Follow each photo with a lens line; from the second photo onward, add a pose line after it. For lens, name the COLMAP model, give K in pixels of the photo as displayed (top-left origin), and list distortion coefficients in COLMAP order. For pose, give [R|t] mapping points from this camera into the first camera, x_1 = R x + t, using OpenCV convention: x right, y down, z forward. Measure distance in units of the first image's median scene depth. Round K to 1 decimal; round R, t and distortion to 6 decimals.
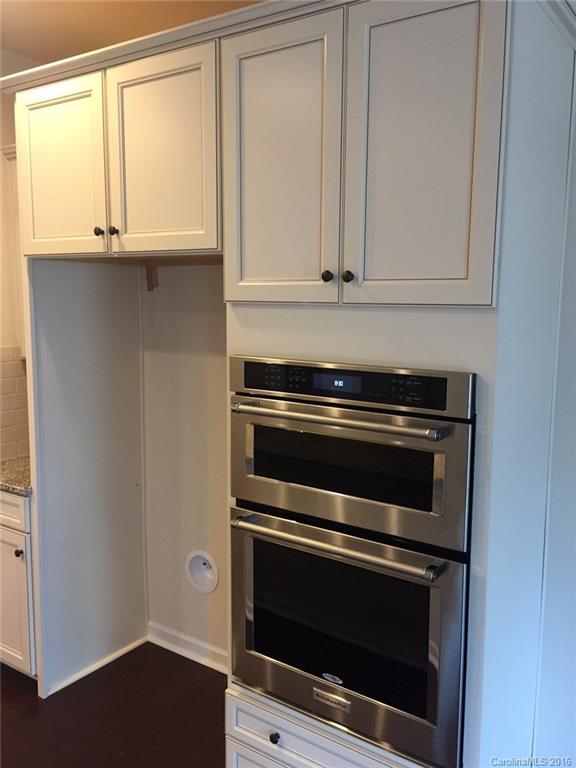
lens RADIAL K [[667.5, 0, 288.8], [0, 667.5, 383.9], [0, 0, 1]] dist [0.071764, -0.081540]
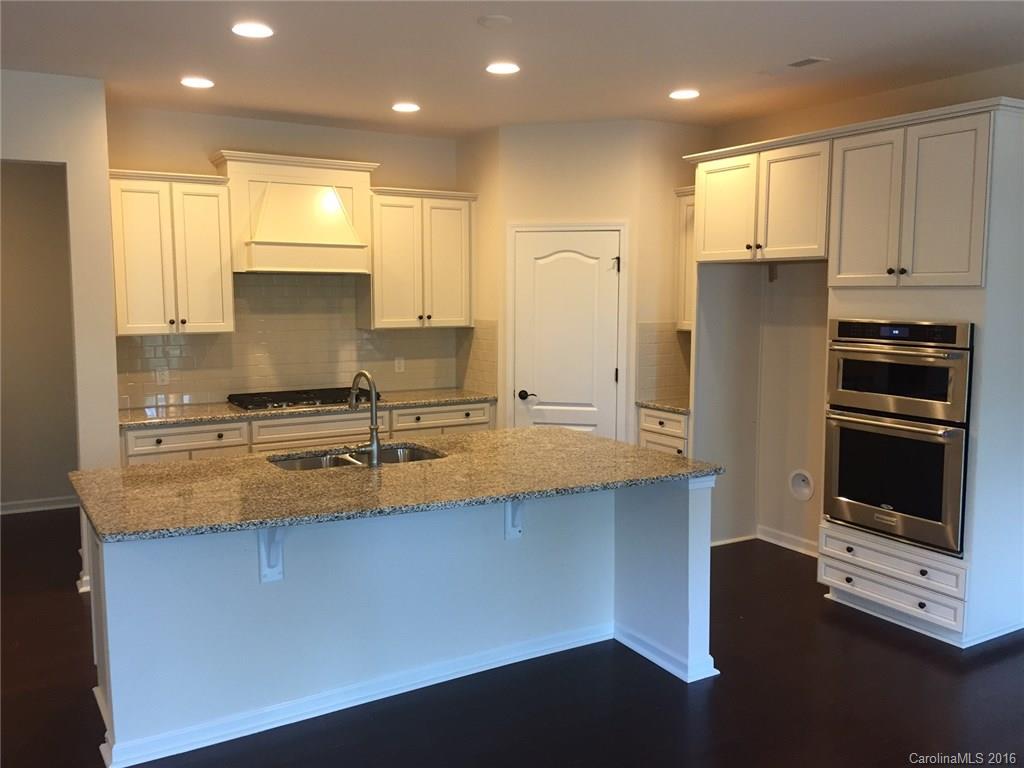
lens RADIAL K [[889.9, 0, 509.1], [0, 889.9, 386.7], [0, 0, 1]] dist [0.071764, -0.081540]
pose [[0.908850, 0.036597, -0.415514, 0.125525], [-0.047196, 0.998769, -0.015263, 0.204451], [0.414444, 0.033482, 0.909459, -1.409941]]
